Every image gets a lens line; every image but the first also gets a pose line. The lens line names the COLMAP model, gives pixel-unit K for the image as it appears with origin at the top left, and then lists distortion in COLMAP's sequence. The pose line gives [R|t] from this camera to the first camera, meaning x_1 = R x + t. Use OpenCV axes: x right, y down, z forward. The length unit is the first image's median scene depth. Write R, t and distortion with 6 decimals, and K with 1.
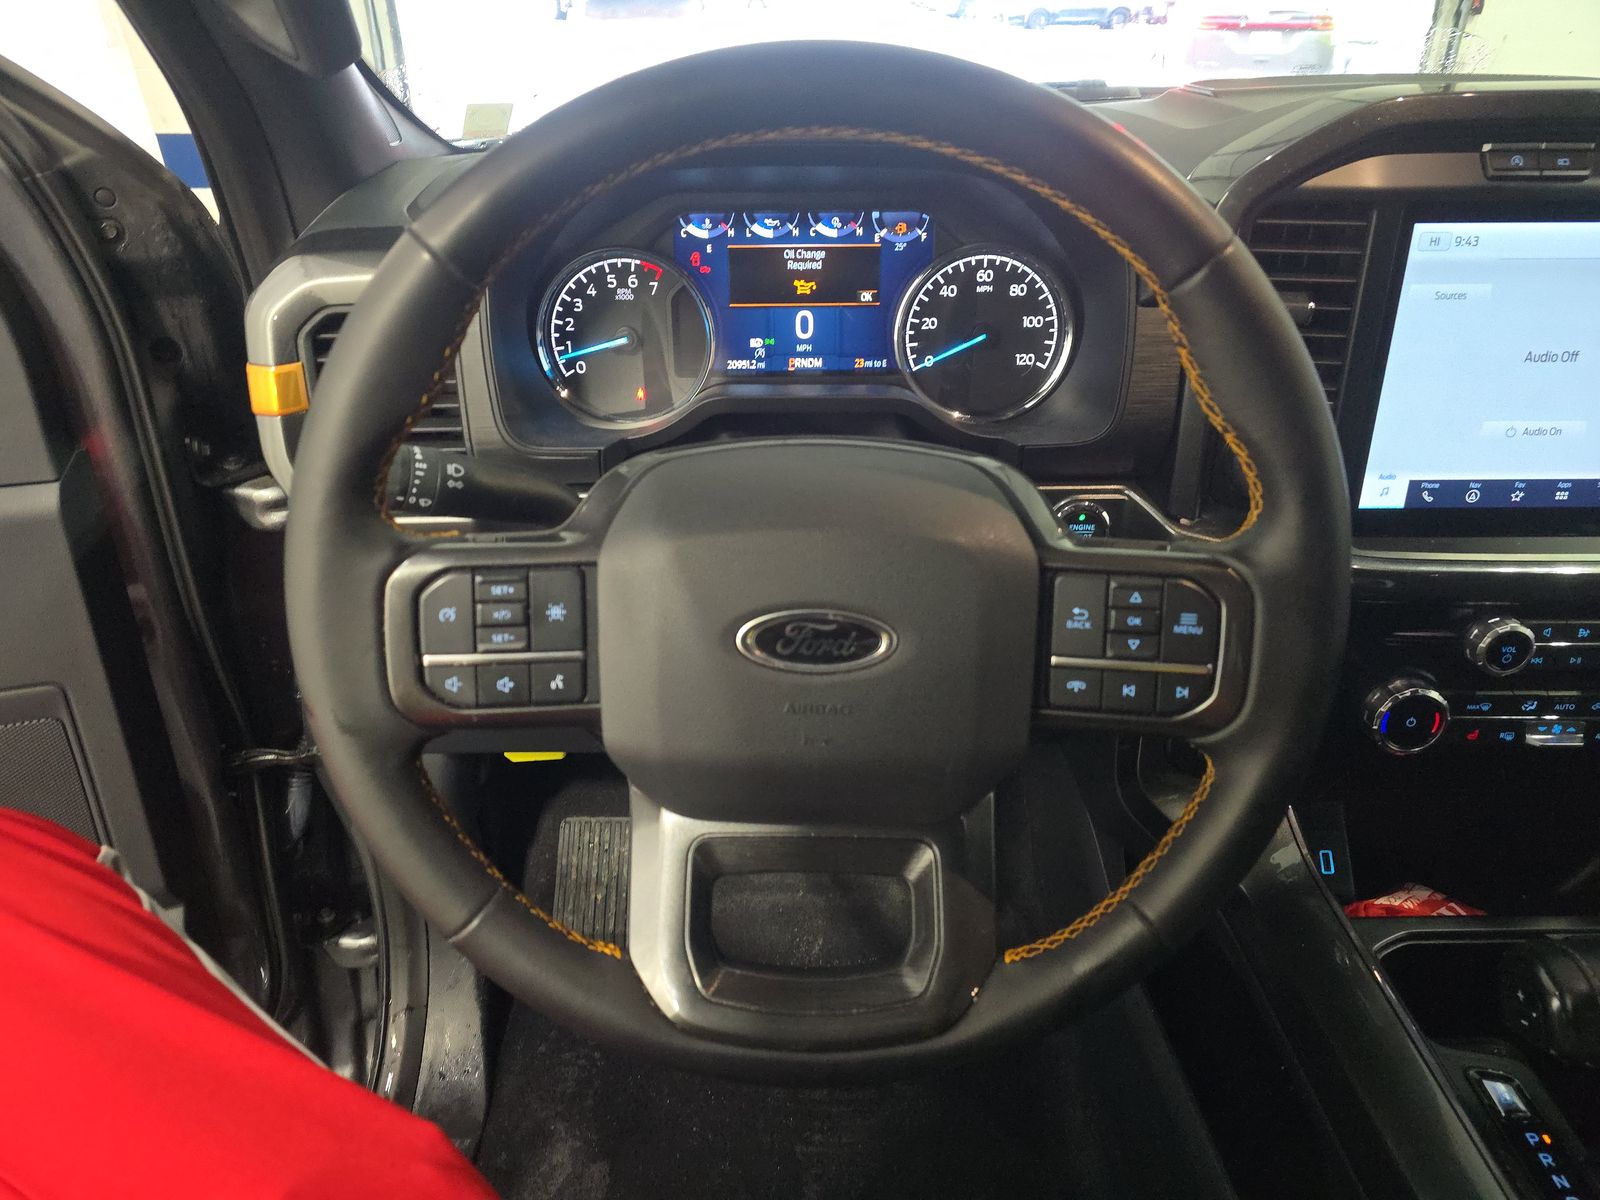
lens RADIAL K [[1072.4, 0, 781.0], [0, 1072.4, 600.7], [0, 0, 1]] dist [0.064744, -0.067704]
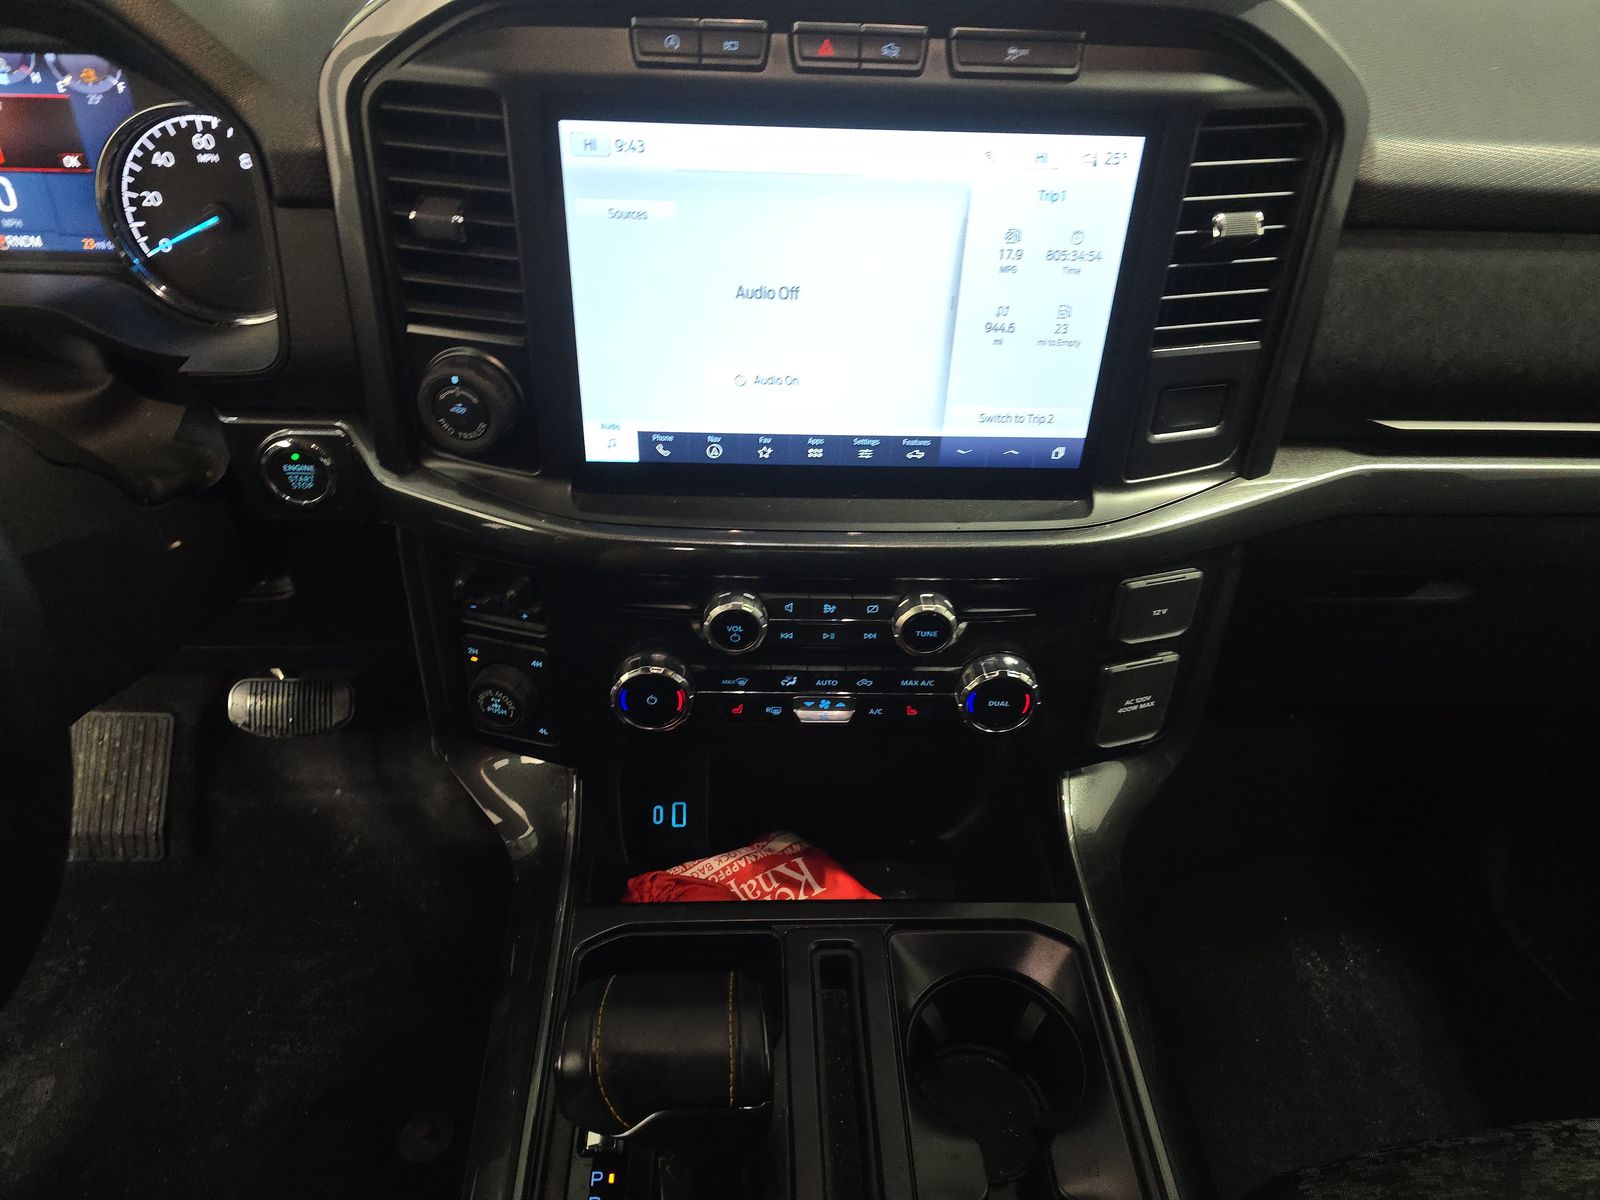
lens RADIAL K [[1072.4, 0, 781.0], [0, 1072.4, 600.7], [0, 0, 1]] dist [0.064744, -0.067704]
pose [[0.998428, 0.013828, 0.054314, 0.623097], [-0.023335, 0.983662, 0.178507, -0.128442], [-0.050959, -0.179494, 0.982438, 0.129096]]
